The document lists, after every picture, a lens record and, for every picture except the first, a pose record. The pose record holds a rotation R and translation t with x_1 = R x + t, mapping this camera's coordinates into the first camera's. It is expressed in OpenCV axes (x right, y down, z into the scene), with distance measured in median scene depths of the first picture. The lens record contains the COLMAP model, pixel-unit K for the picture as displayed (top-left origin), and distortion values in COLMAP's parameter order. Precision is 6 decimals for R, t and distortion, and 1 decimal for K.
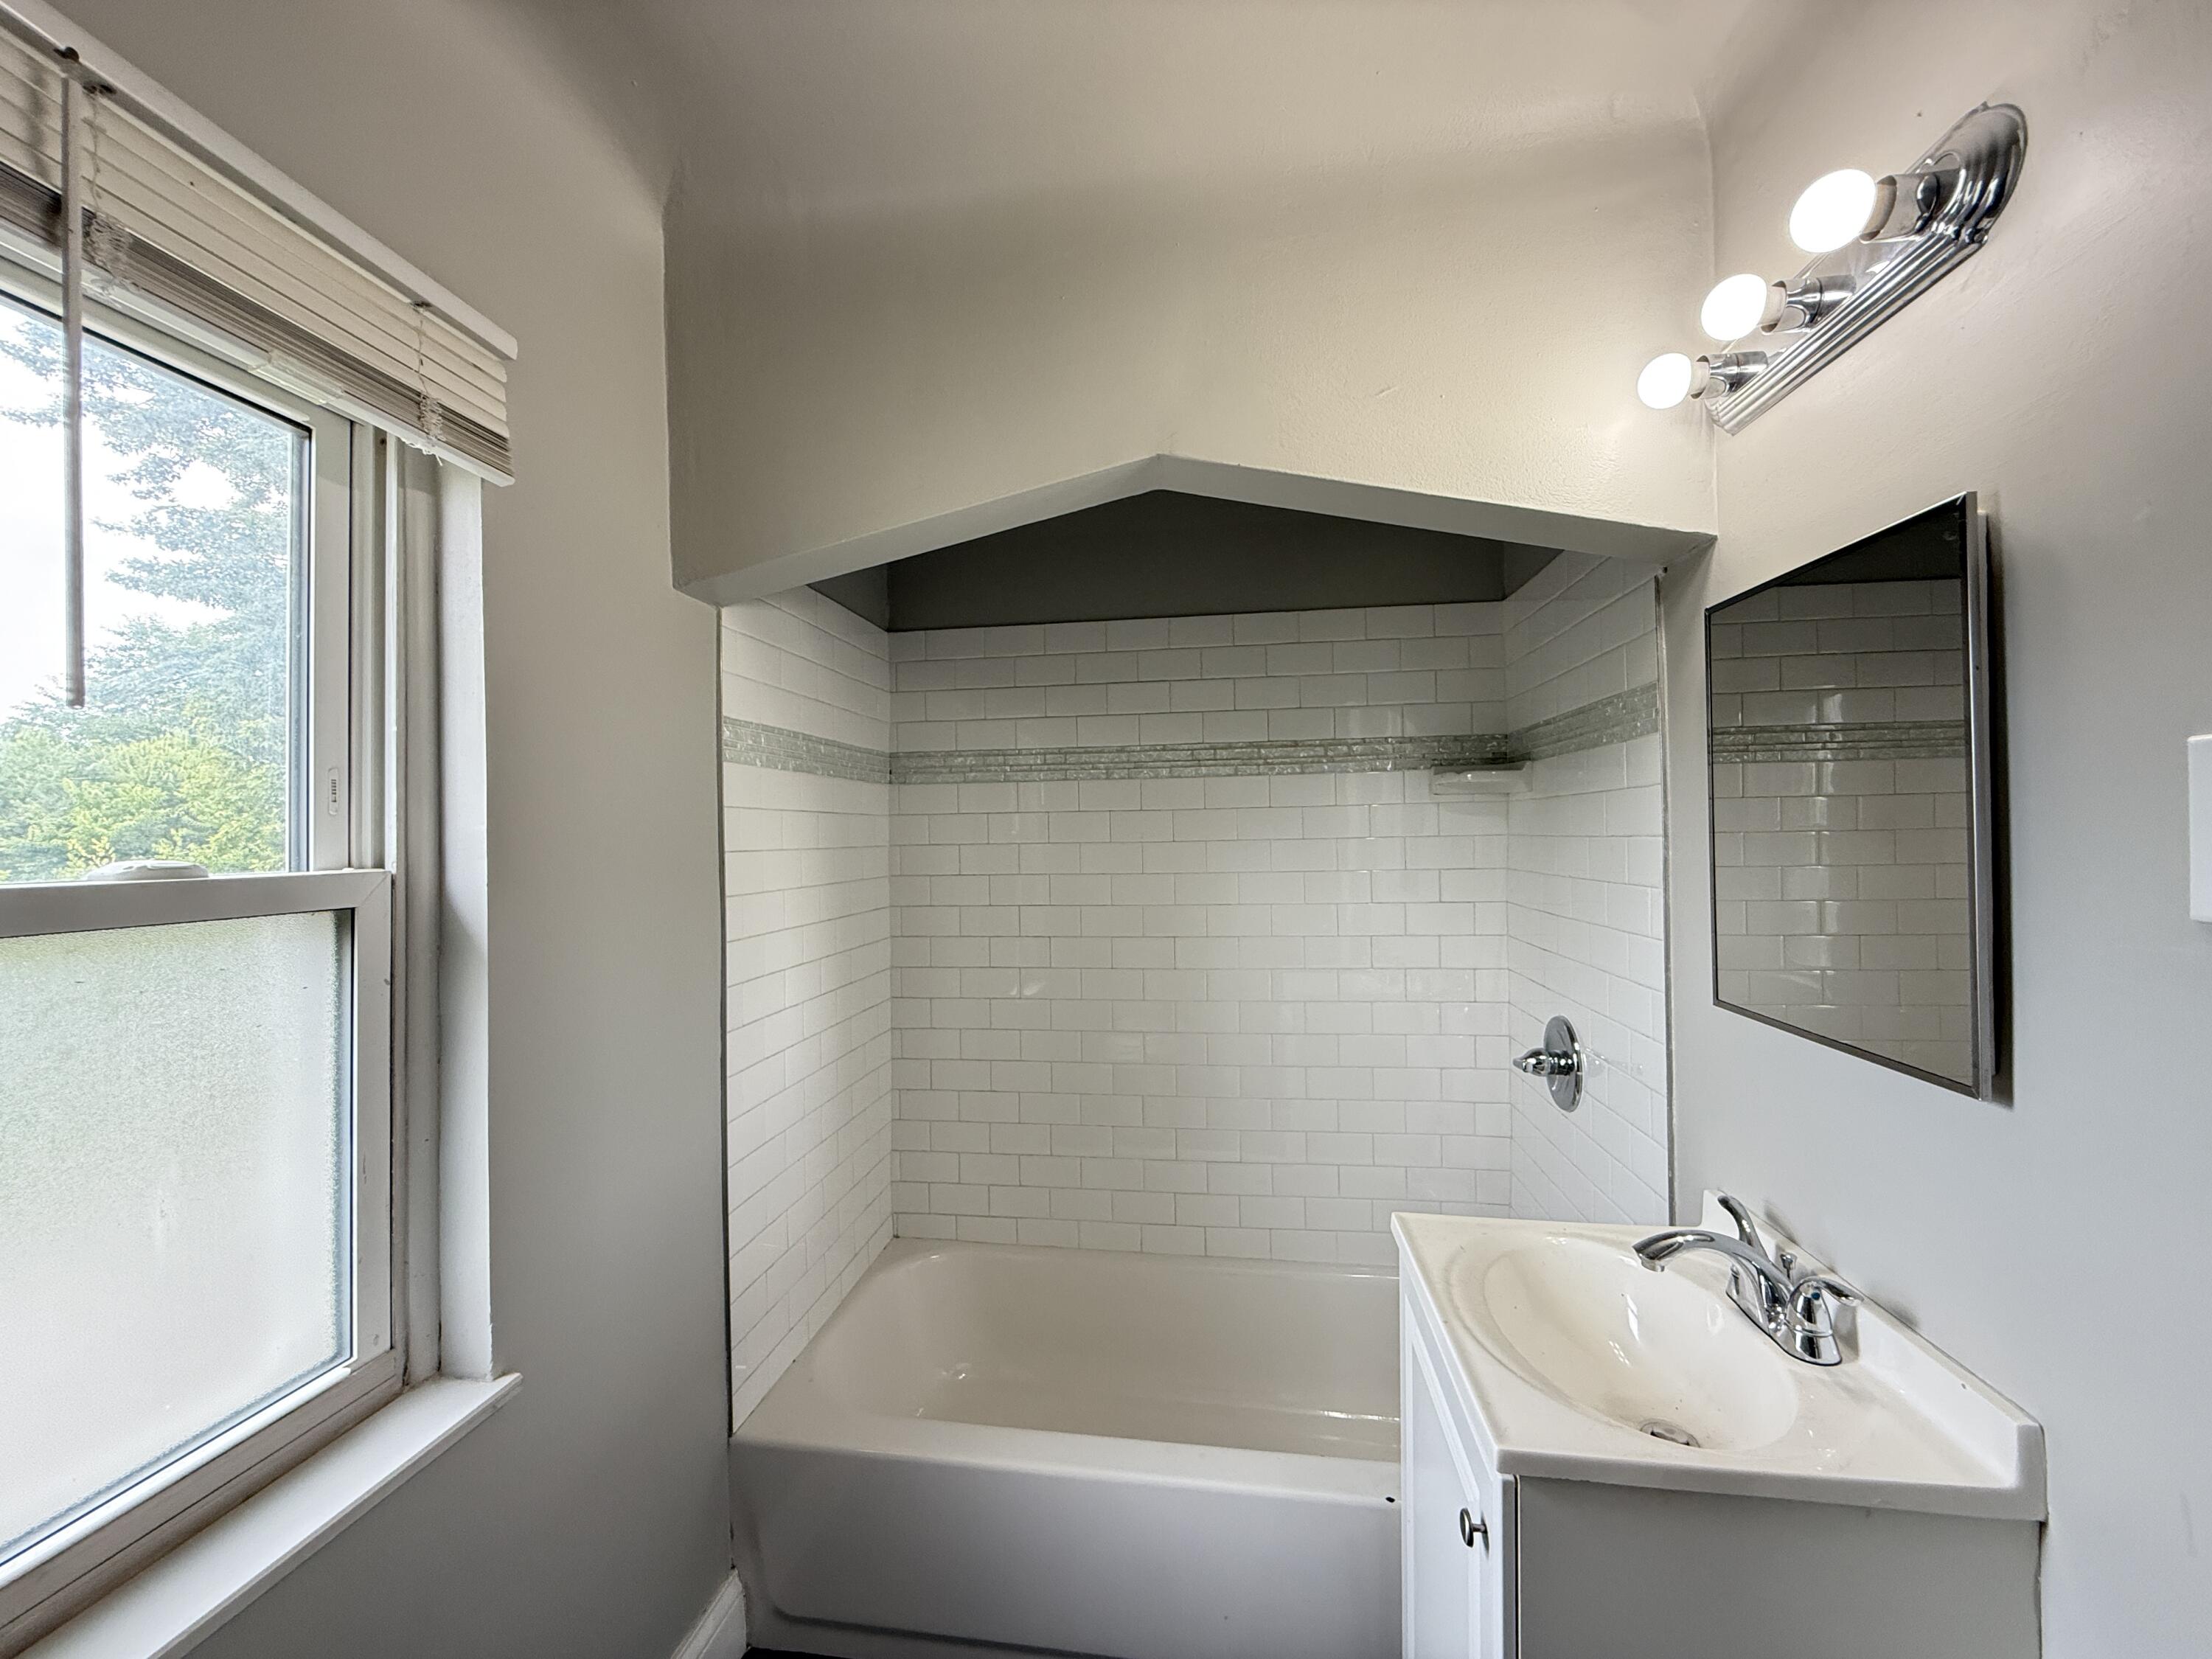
lens RADIAL K [[885.4, 0, 1099.8], [0, 885.4, 831.7], [0, 0, 1]] dist [0.001102, -0.001047]
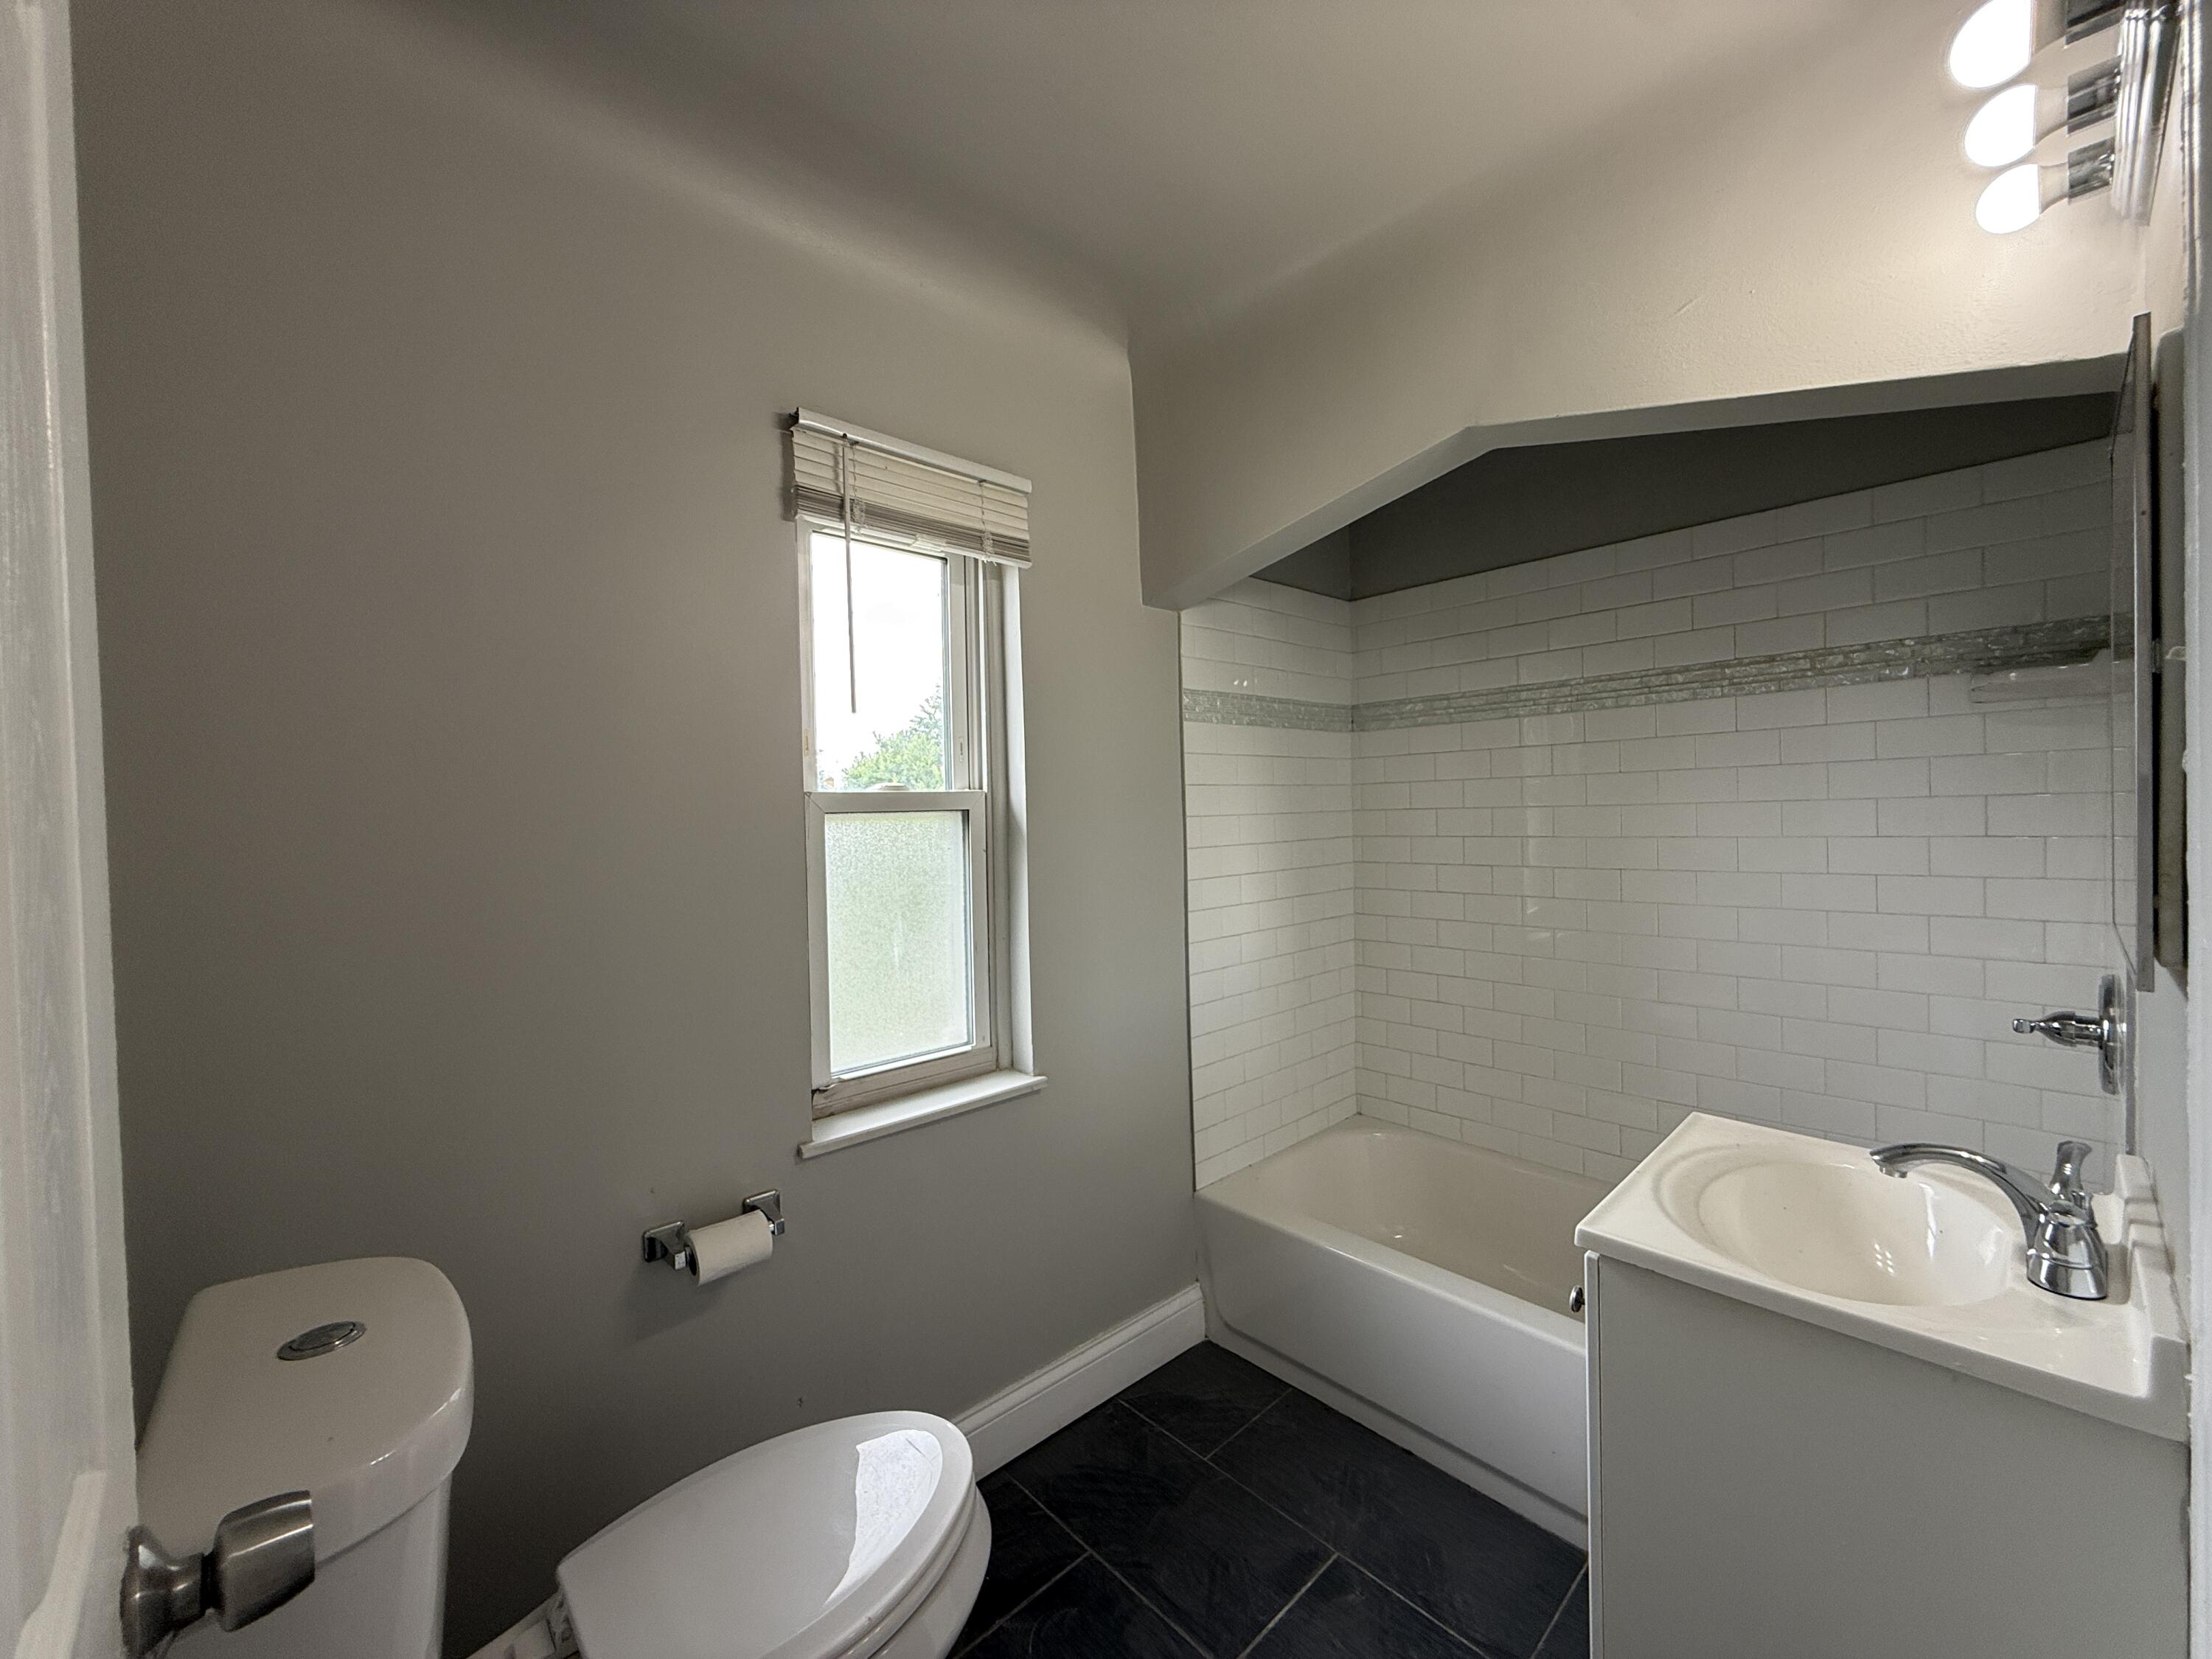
lens RADIAL K [[885.4, 0, 1099.3], [0, 885.4, 834.4], [0, 0, 1]] dist [0.001102, -0.001047]
pose [[0.777472, 0.012043, -0.628802, 0.359301], [0.017915, 0.998987, 0.041284, 0.040882], [0.628662, -0.043362, 0.776469, -0.188773]]
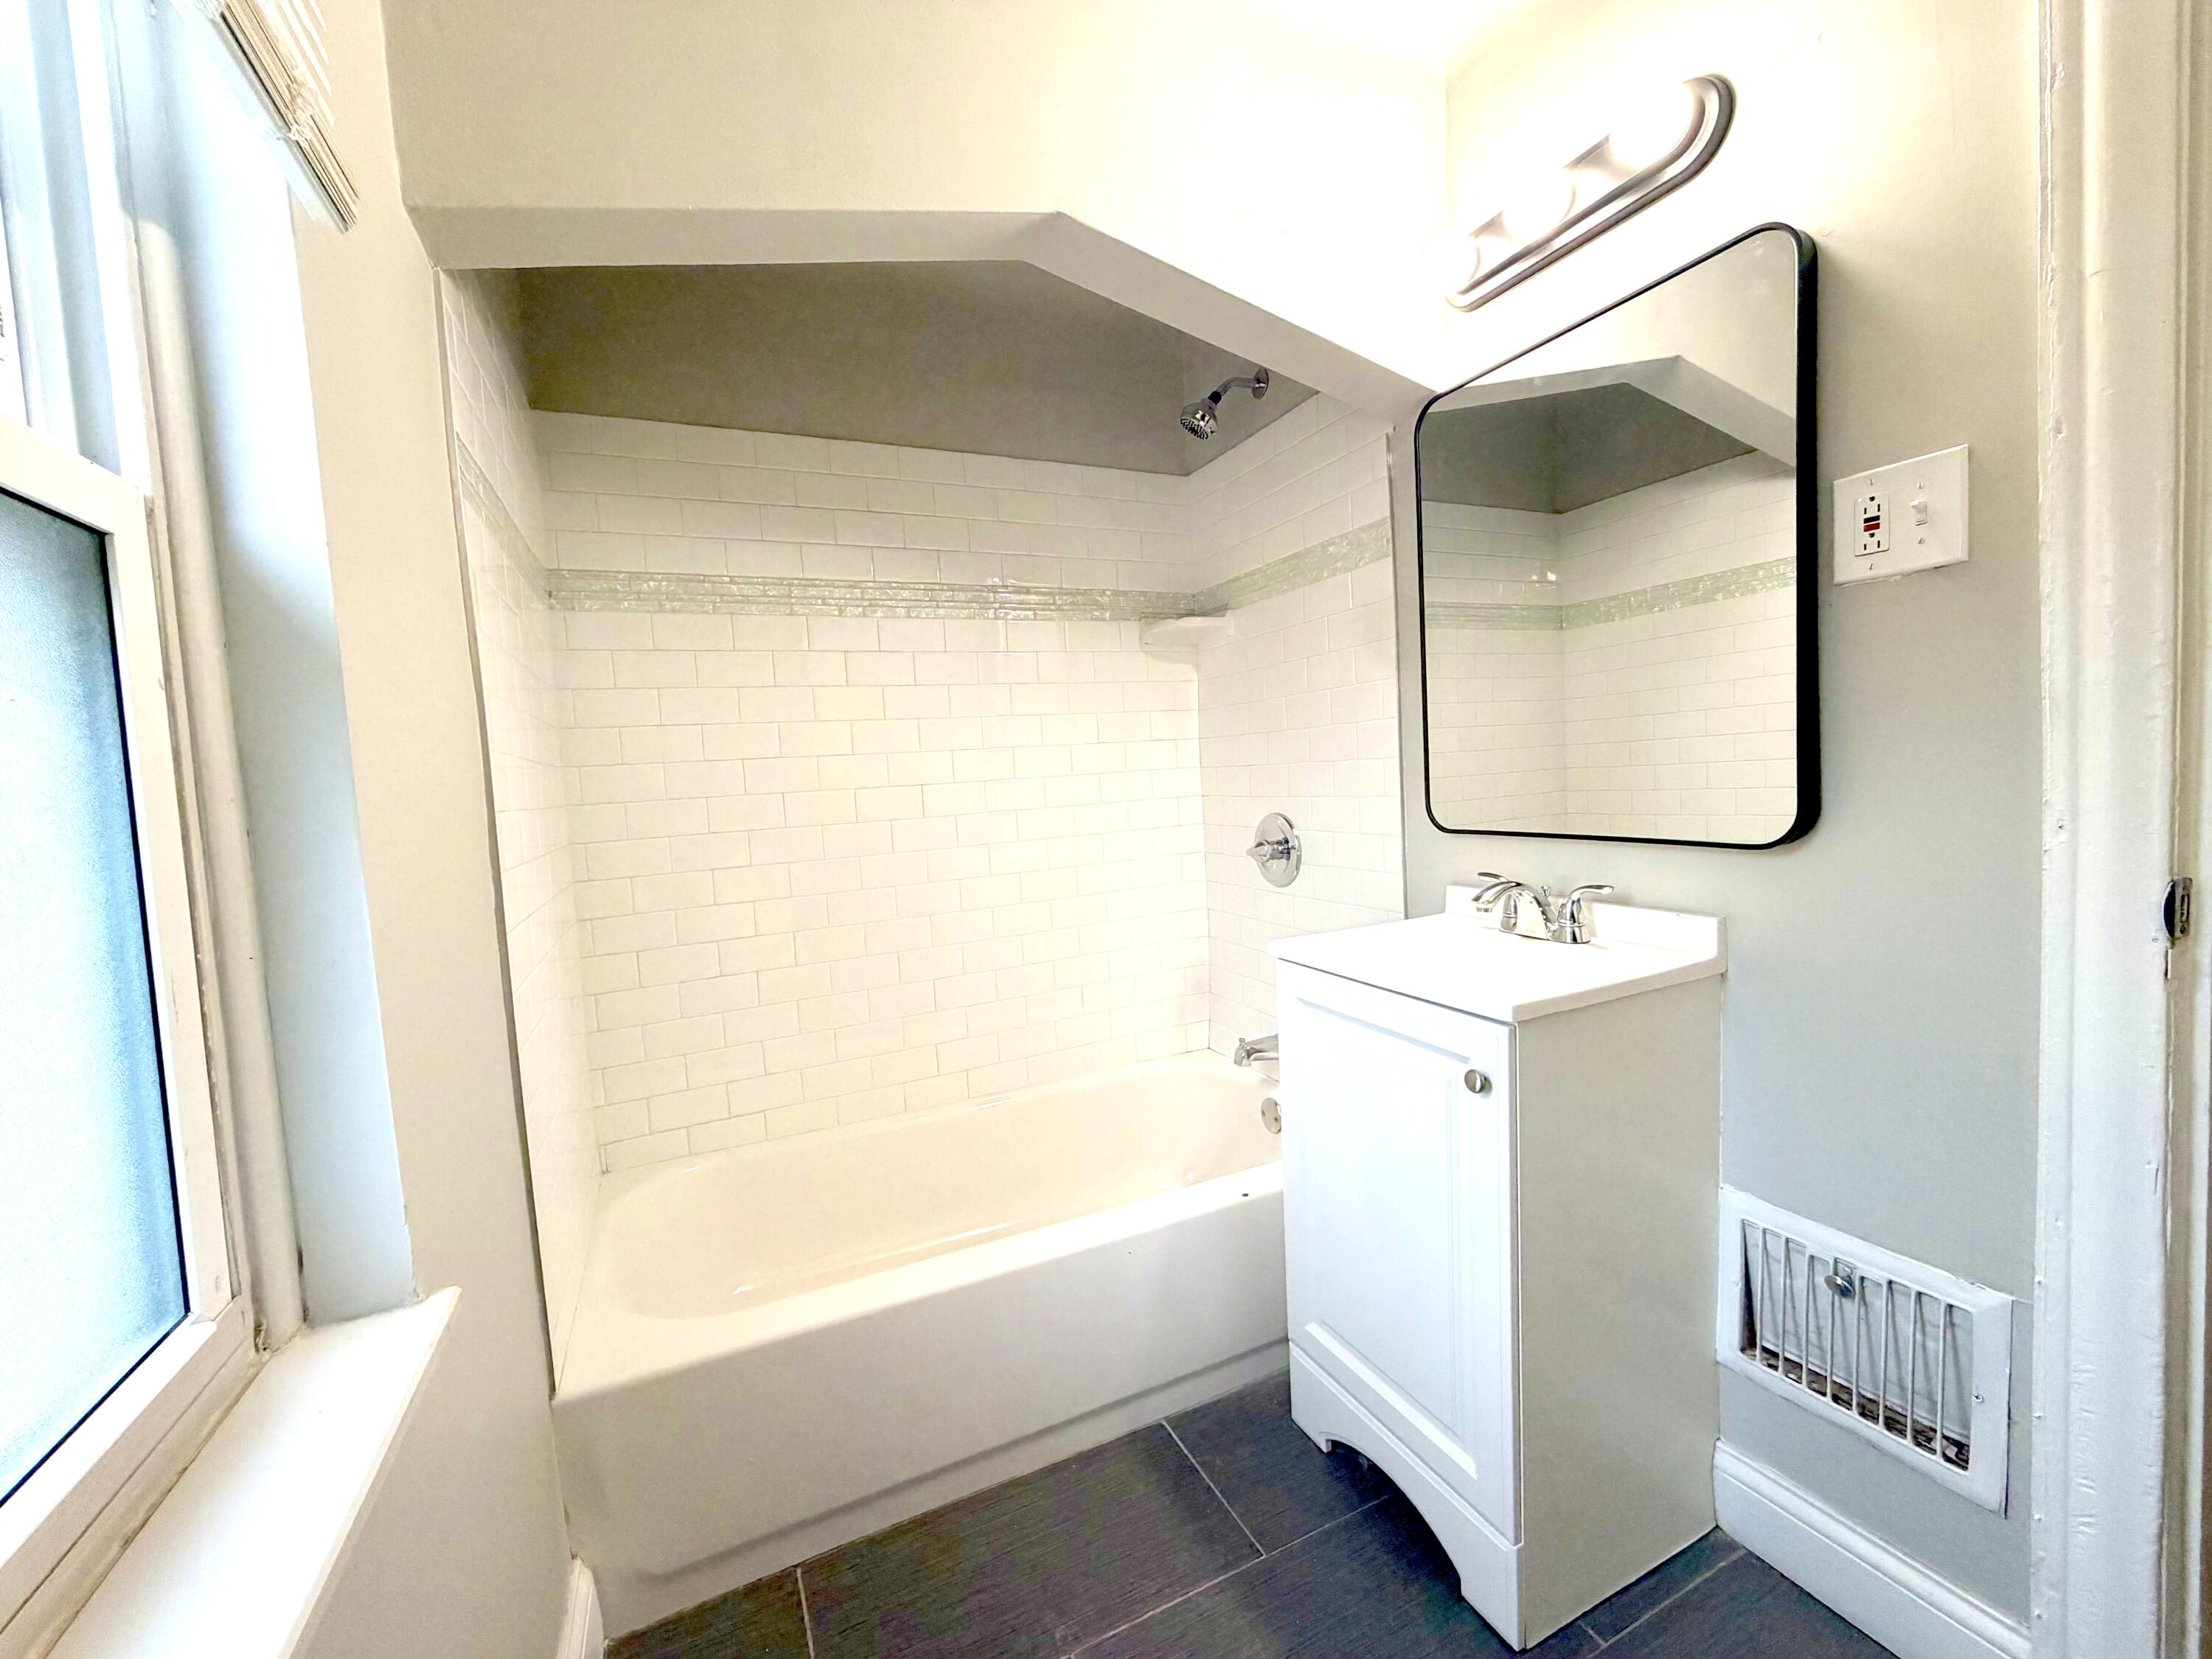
lens RADIAL K [[882.8, 0, 1103.2], [0, 882.8, 833.5], [0, 0, 1]] dist [-0.000602, -0.000518]
pose [[0.833379, -0.070354, 0.548206, -0.401311], [0.041296, 0.997019, 0.065175, 0.166108], [-0.551157, -0.031676, 0.833800, 0.119045]]
